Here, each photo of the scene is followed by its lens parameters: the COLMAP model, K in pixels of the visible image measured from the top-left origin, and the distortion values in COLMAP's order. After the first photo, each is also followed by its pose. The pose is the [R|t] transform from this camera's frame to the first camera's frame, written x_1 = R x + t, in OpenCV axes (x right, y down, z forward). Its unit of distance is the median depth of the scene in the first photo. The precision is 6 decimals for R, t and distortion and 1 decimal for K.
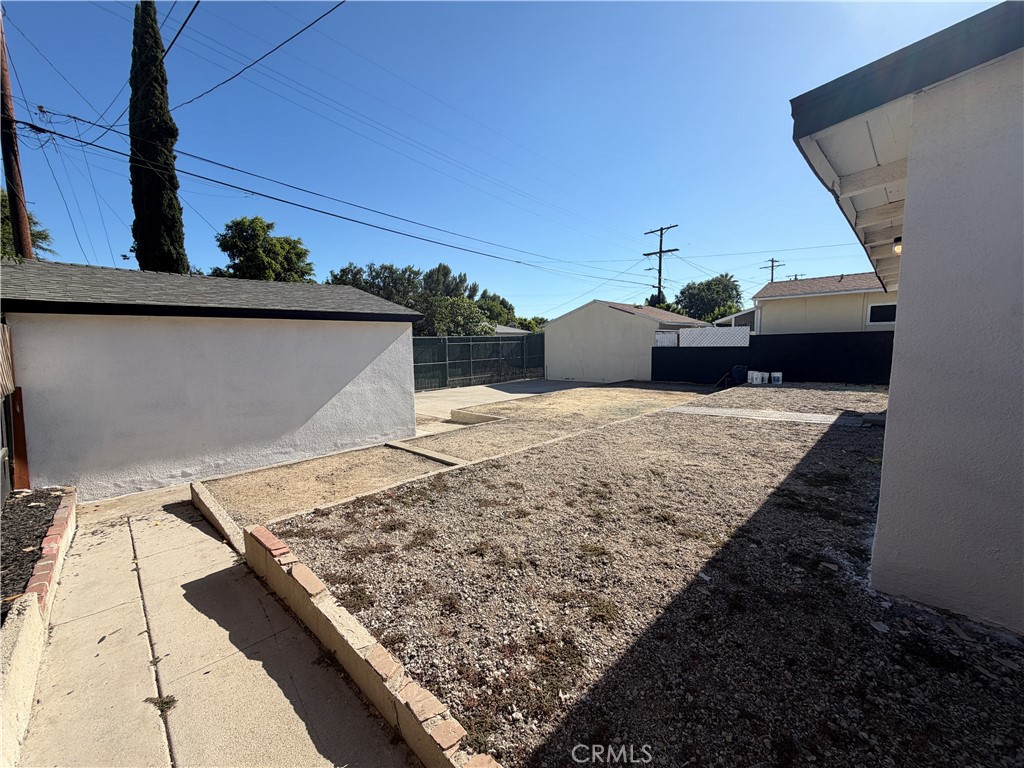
lens RADIAL K [[406.5, 0, 515.3], [0, 406.5, 386.6], [0, 0, 1]] dist [0.000573, -0.000430]
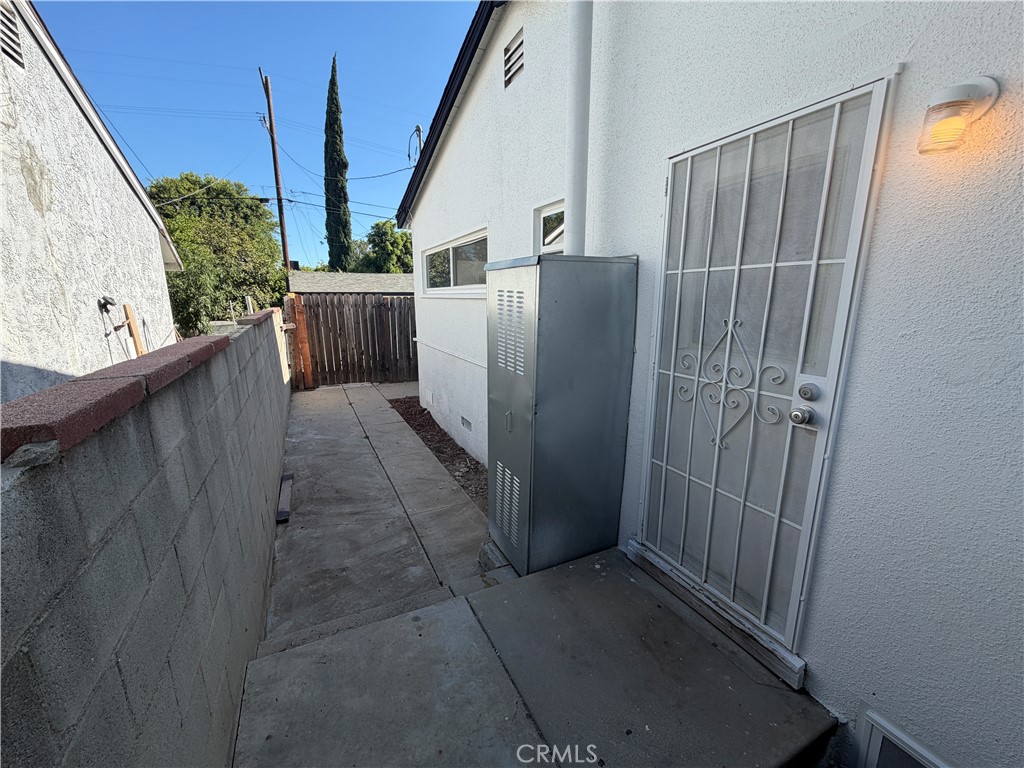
lens RADIAL K [[406.5, 0, 508.2], [0, 406.5, 385.5], [0, 0, 1]] dist [0.000573, -0.000430]
pose [[0.942929, 0.089759, -0.320669, 0.344482], [-0.054809, 0.991687, 0.116421, 0.011319], [0.328453, -0.092201, 0.940009, -0.366465]]
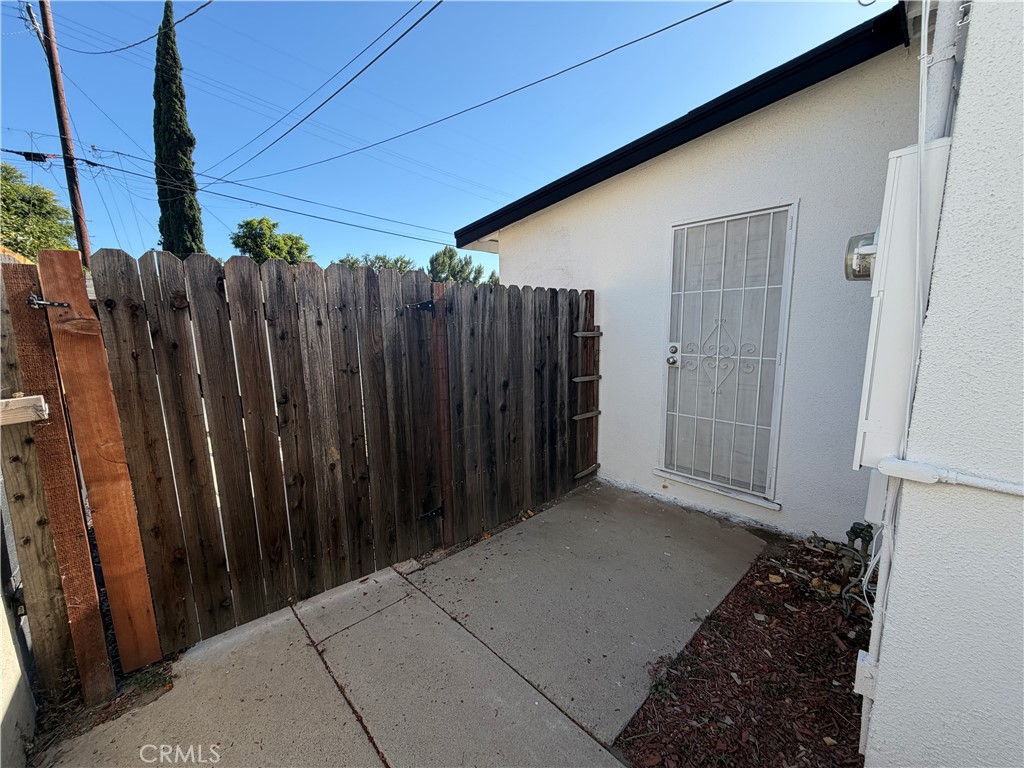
lens RADIAL K [[406.5, 0, 512.9], [0, 406.5, 385.4], [0, 0, 1]] dist [0.000573, -0.000430]
pose [[0.999146, 0.010085, -0.040064, 0.116007], [-0.008276, 0.998950, 0.045067, 0.003276], [0.040477, -0.044697, 0.998180, -0.137742]]
